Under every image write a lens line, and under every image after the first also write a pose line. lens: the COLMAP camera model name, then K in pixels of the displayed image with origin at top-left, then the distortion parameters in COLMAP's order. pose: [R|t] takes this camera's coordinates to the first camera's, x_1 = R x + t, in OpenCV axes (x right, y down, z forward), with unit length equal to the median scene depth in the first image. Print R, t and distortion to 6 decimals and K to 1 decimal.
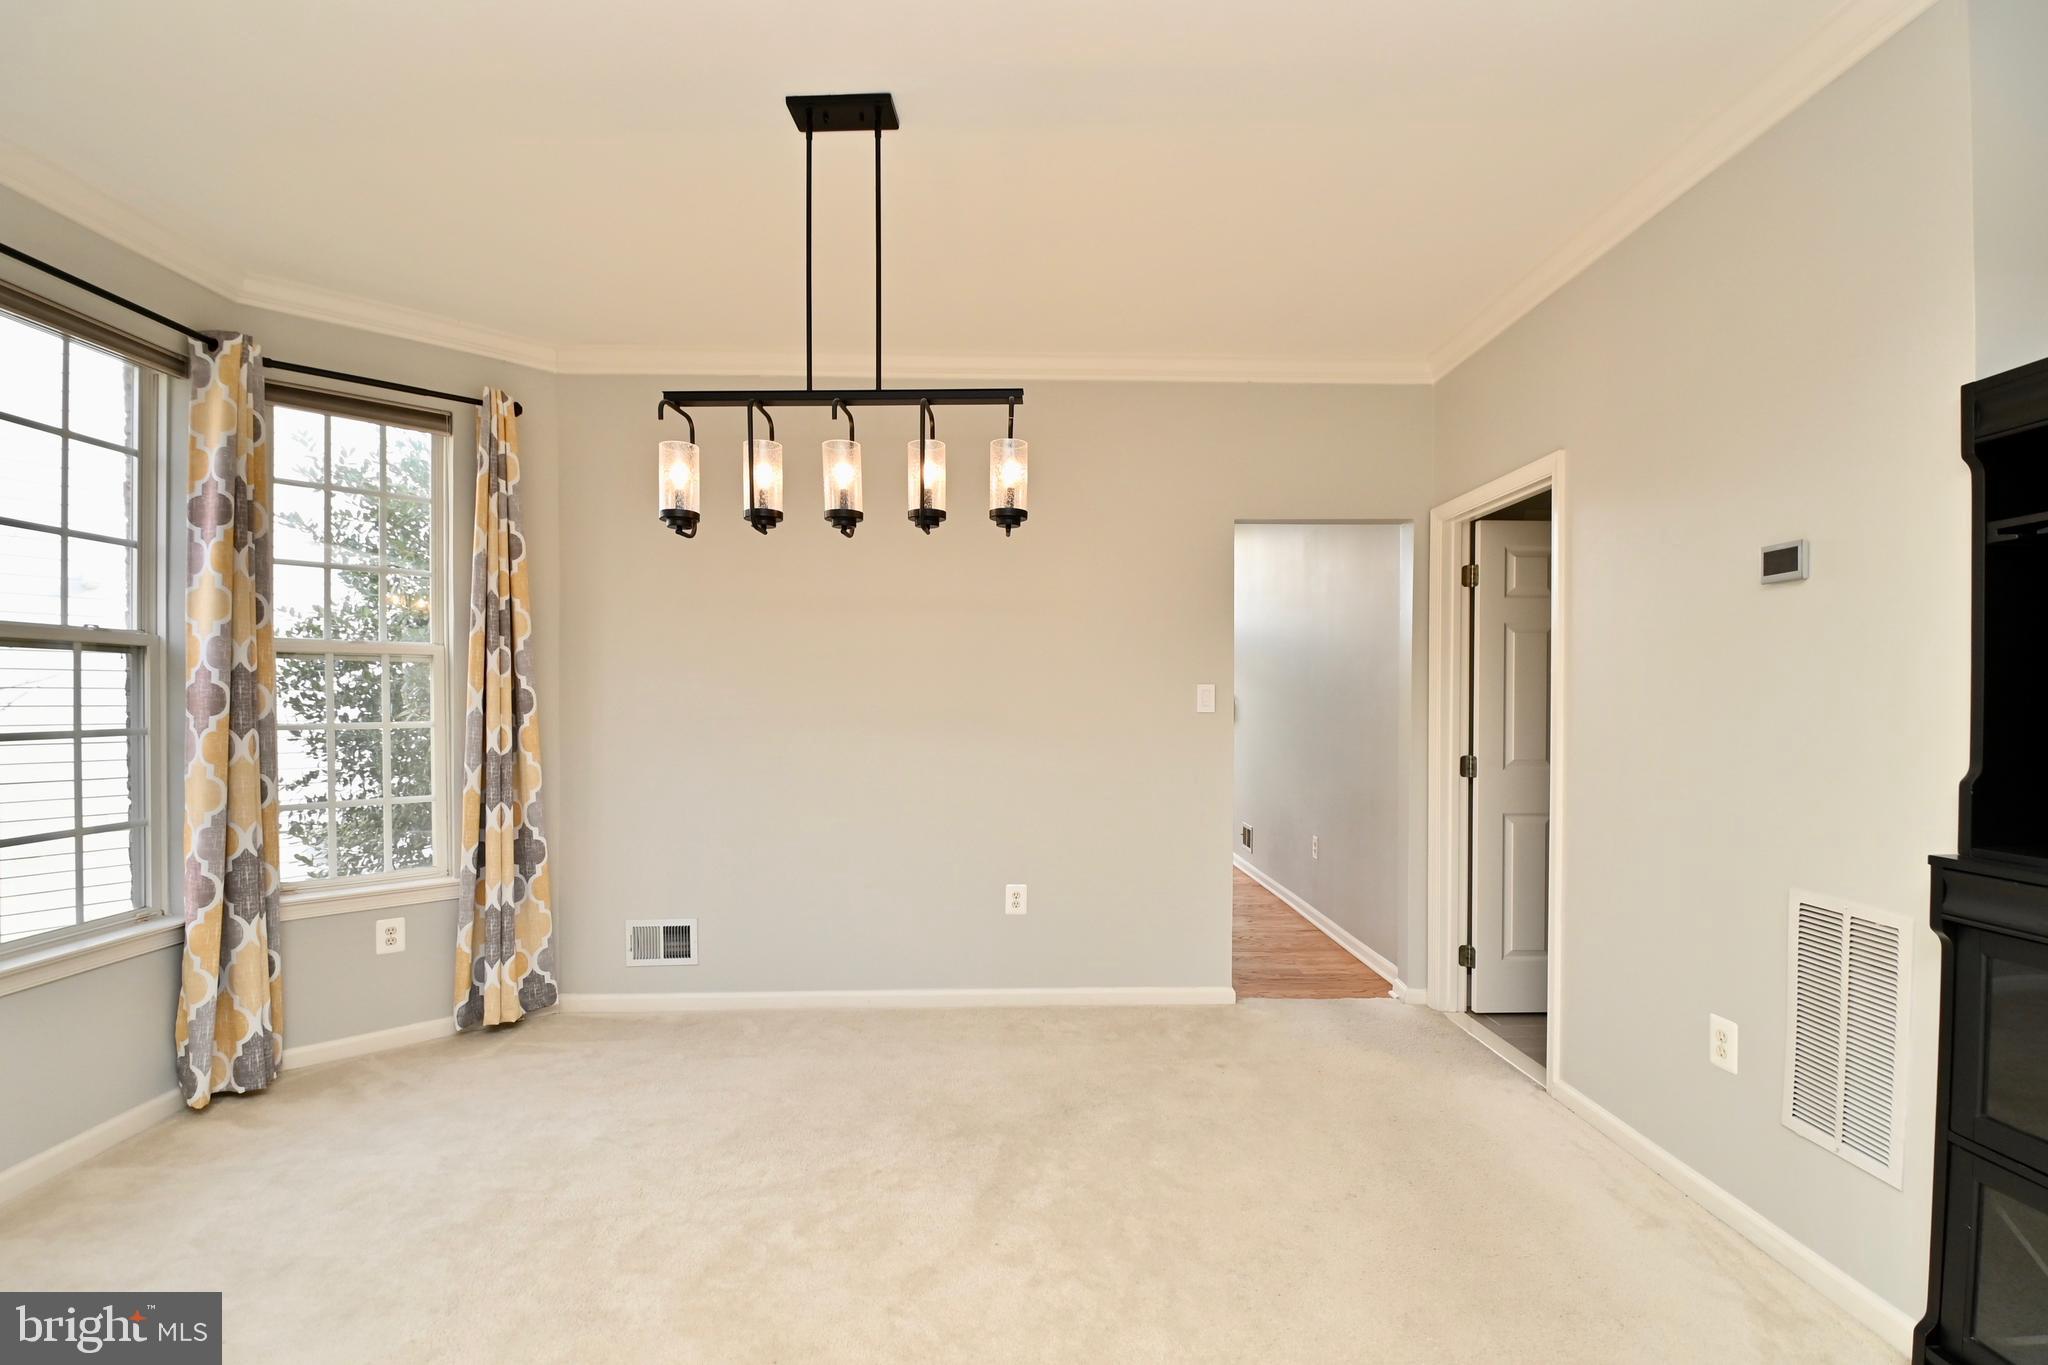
lens RADIAL K [[890.0, 0, 1018.7], [0, 890.0, 707.2], [0, 0, 1]] dist [-0.000608, -0.001850]
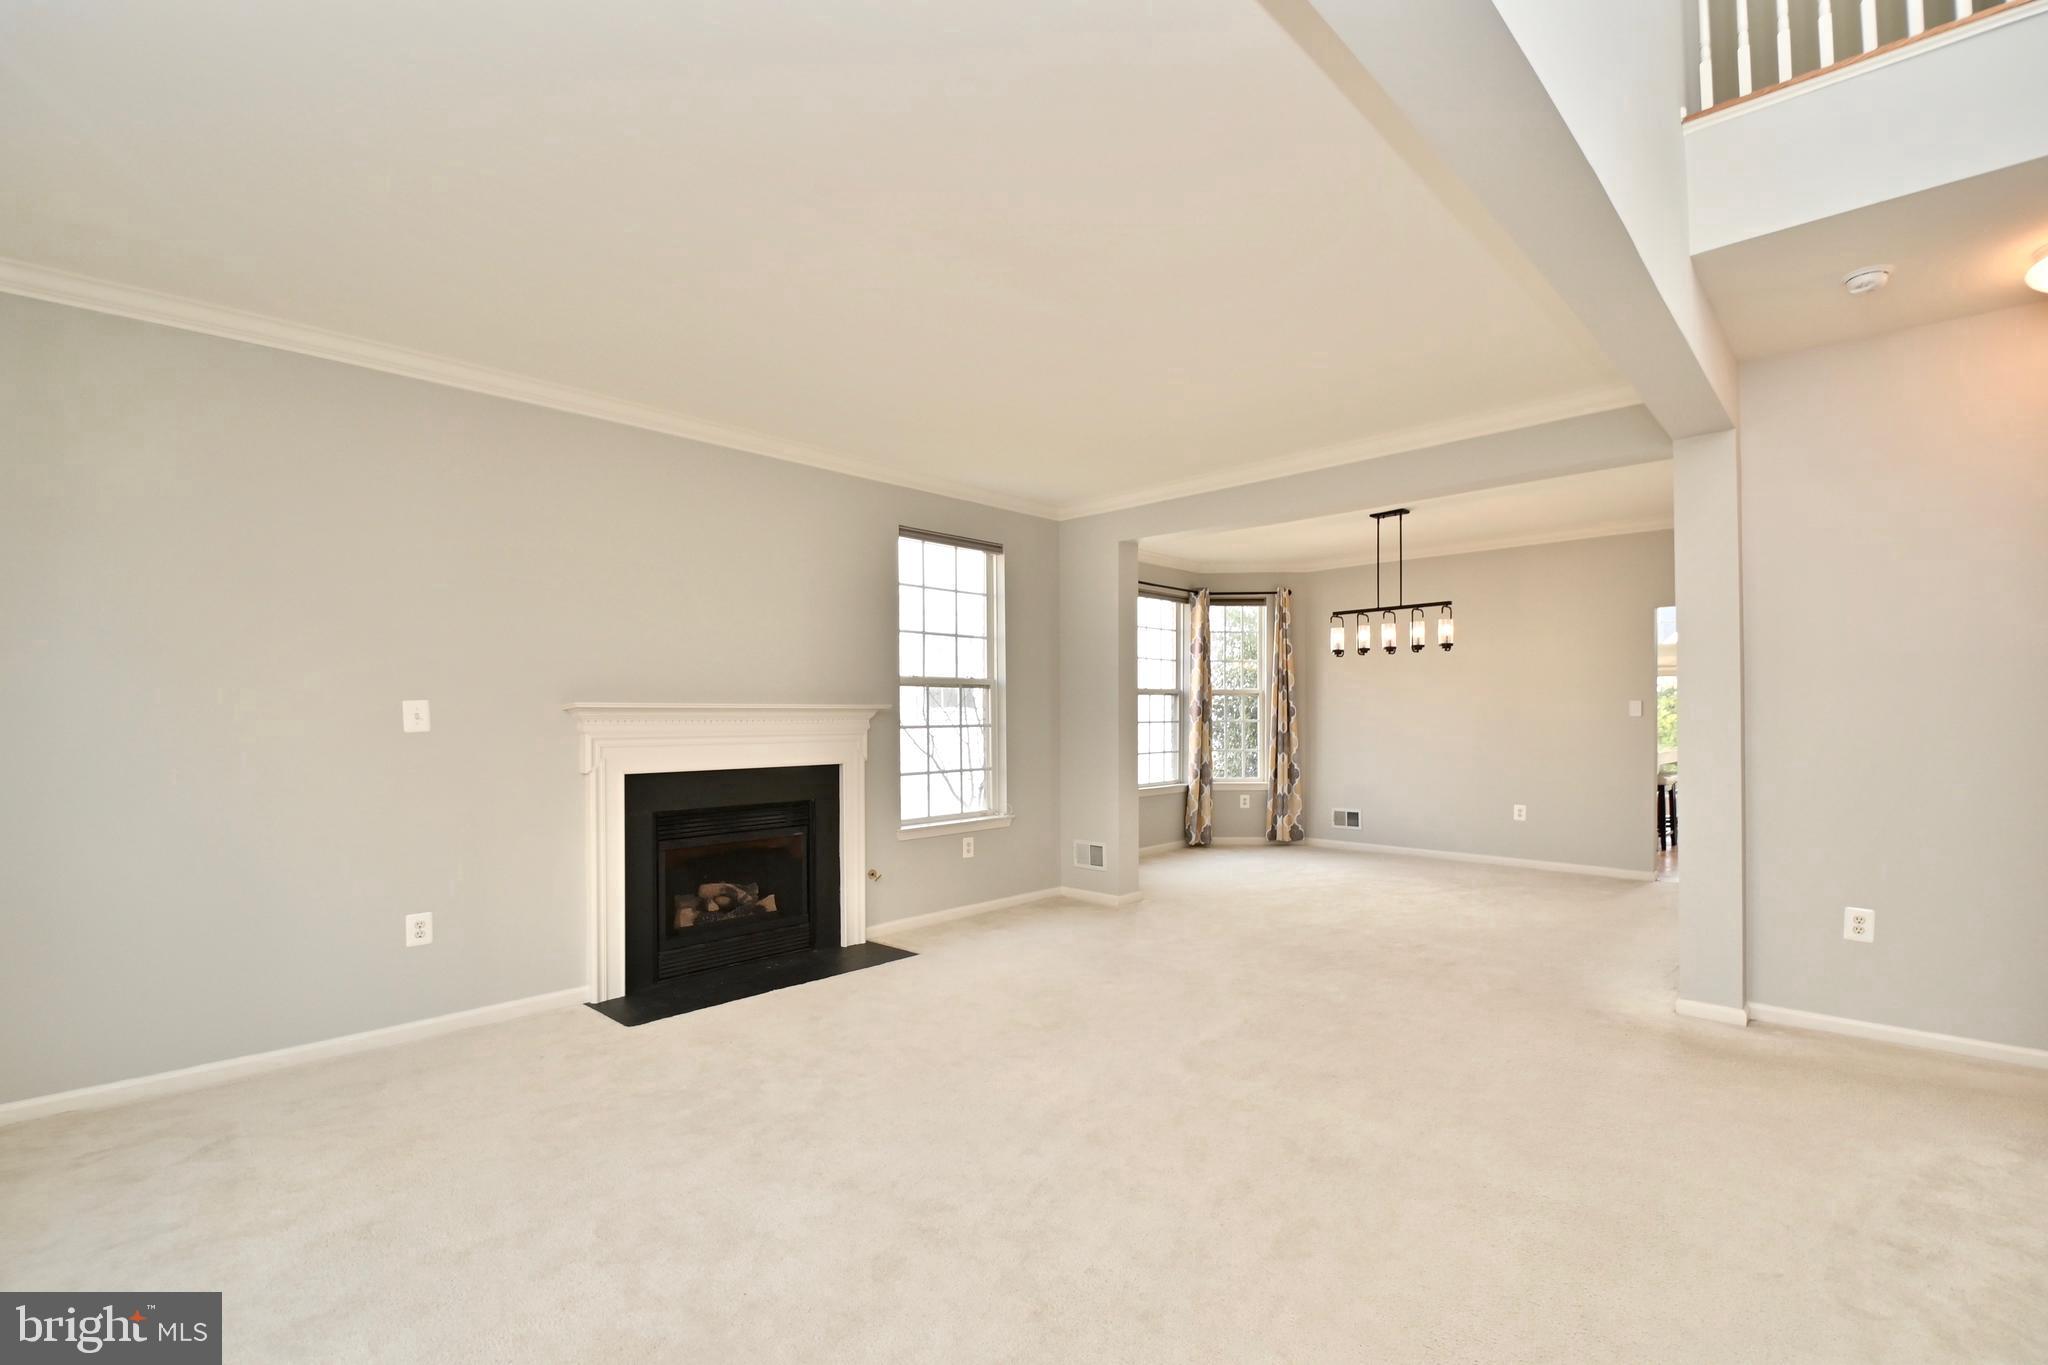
lens RADIAL K [[890.0, 0, 1019.5], [0, 890.0, 700.8], [0, 0, 1]] dist [-0.000608, -0.001850]
pose [[0.691176, -0.008772, -0.722633, 0.775116], [-0.009711, 0.999723, -0.021424, 0.025371], [0.722621, 0.021825, 0.690899, -1.373732]]
